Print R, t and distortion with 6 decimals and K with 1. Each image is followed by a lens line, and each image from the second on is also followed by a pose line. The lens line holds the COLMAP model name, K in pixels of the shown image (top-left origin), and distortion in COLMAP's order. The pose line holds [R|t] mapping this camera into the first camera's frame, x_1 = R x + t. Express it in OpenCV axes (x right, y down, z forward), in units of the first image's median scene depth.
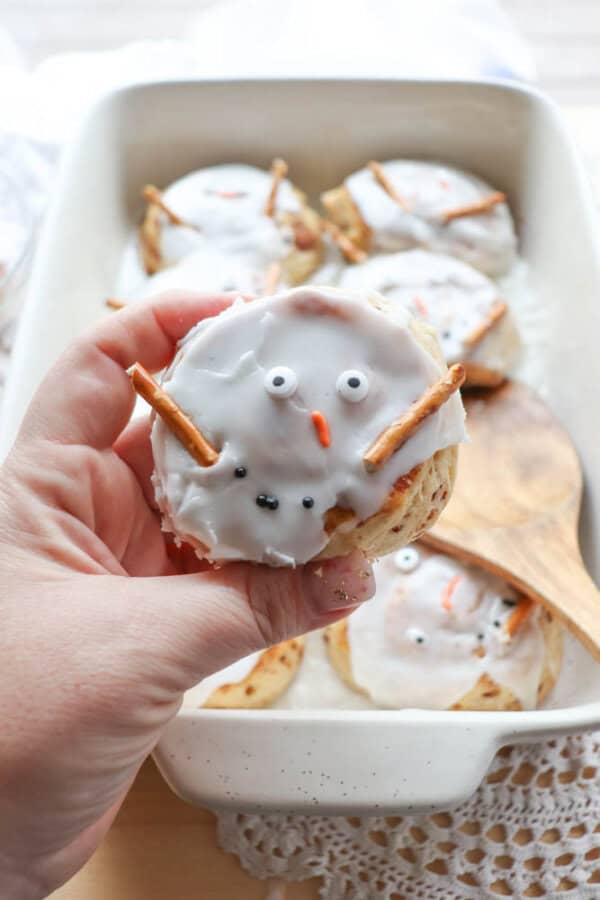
lens RADIAL K [[924.9, 0, 300.0], [0, 924.9, 450.0], [0, 0, 1]] dist [-0.118502, 0.157424]
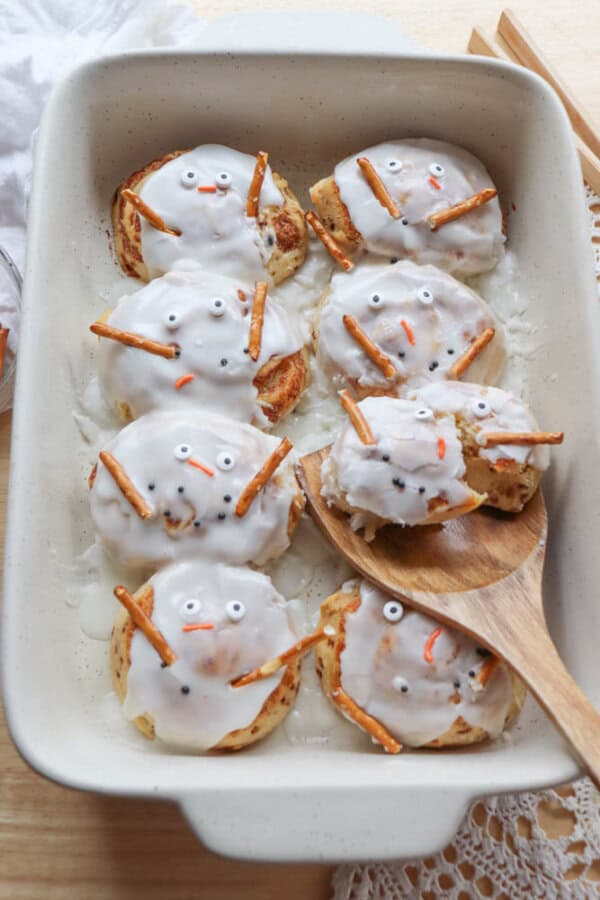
lens RADIAL K [[1087.8, 0, 300.0], [0, 1087.8, 450.0], [0, 0, 1]] dist [-0.068052, 0.054888]
pose [[0.998081, -0.011816, 0.060784, -0.058621], [-0.004014, 0.967213, 0.253935, -0.318998], [-0.061792, -0.253692, 0.965309, -0.166392]]
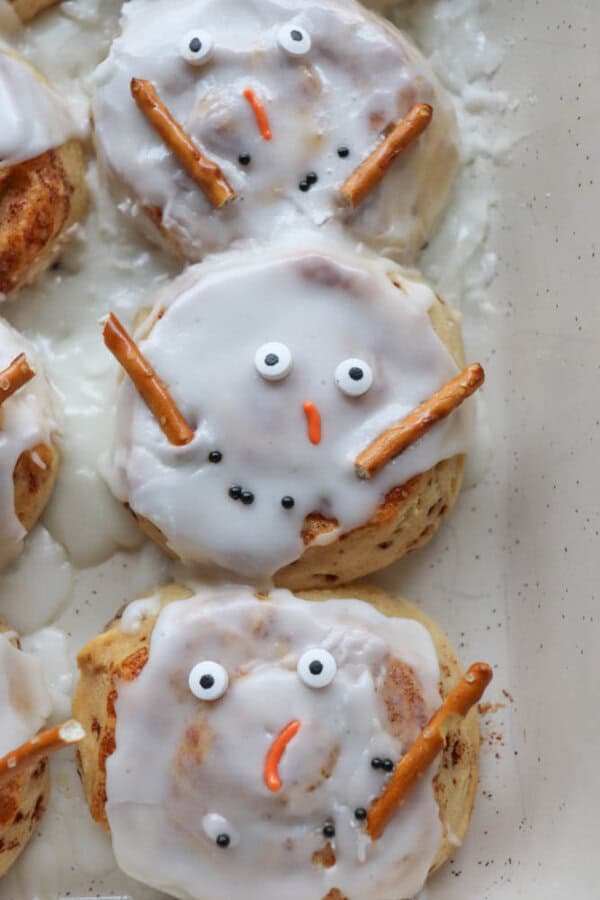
lens RADIAL K [[1087.8, 0, 300.0], [0, 1087.8, 450.0], [0, 0, 1]] dist [-0.068052, 0.054888]
pose [[0.998292, -0.026706, 0.051962, 0.112673], [0.002341, 0.906980, 0.421167, -0.227397], [-0.058376, -0.420326, 0.905494, 0.364201]]
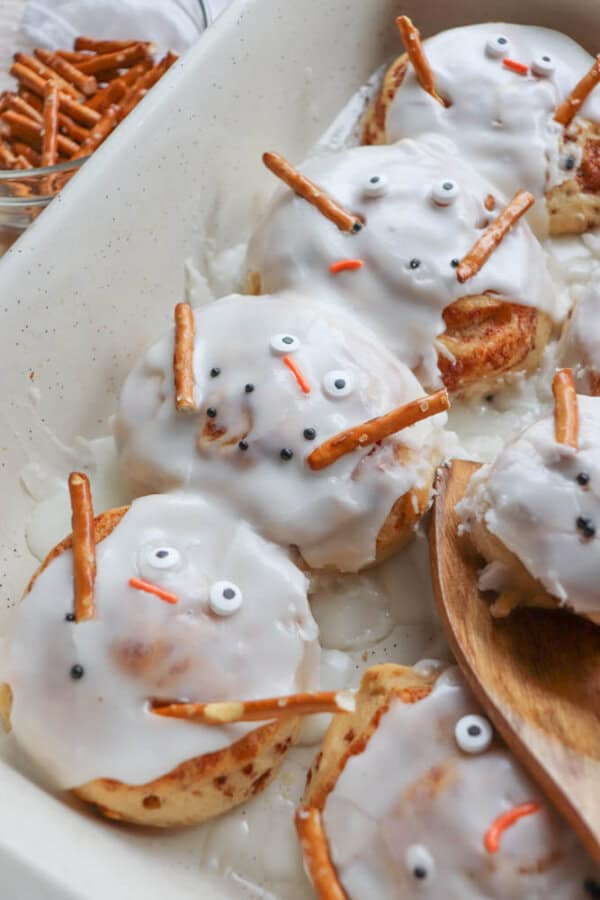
lens RADIAL K [[1027.3, 0, 306.8], [0, 1027.3, 472.5], [0, 0, 1]] dist [-0.060450, 0.015035]
pose [[0.876432, 0.414940, -0.244319, 0.089893], [-0.388627, 0.909119, 0.149907, -0.071480], [0.284317, -0.036434, 0.958038, 0.275340]]
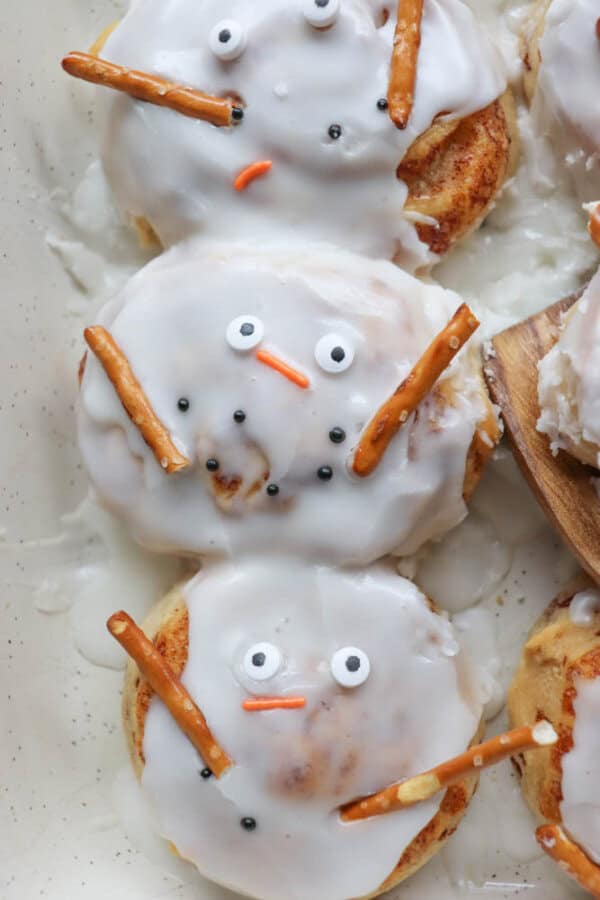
lens RADIAL K [[1037.7, 0, 300.0], [0, 1037.7, 450.0], [0, 0, 1]] dist [-0.129224, 0.237582]
pose [[0.993935, 0.002502, -0.109938, -0.029430], [0.053698, 0.861398, 0.505084, -0.241049], [0.095964, -0.507924, 0.856040, 0.436031]]
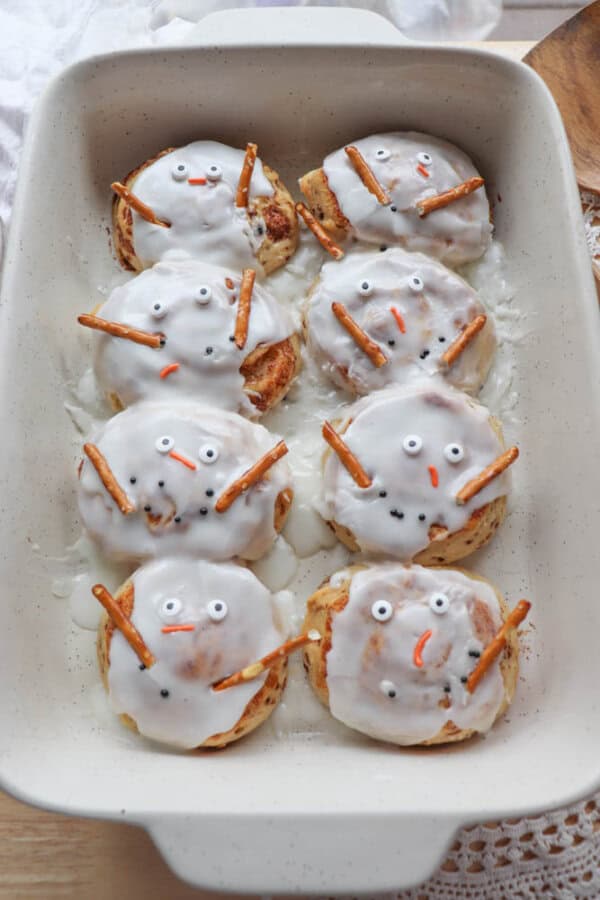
lens RADIAL K [[729.3, 0, 300.0], [0, 729.3, 450.0], [0, 0, 1]] dist [-0.151705, 0.004341]
pose [[0.999581, -0.020482, 0.020437, 0.006731], [0.013288, 0.952404, 0.304547, -0.248625], [-0.025702, -0.304148, 0.952278, 0.210419]]
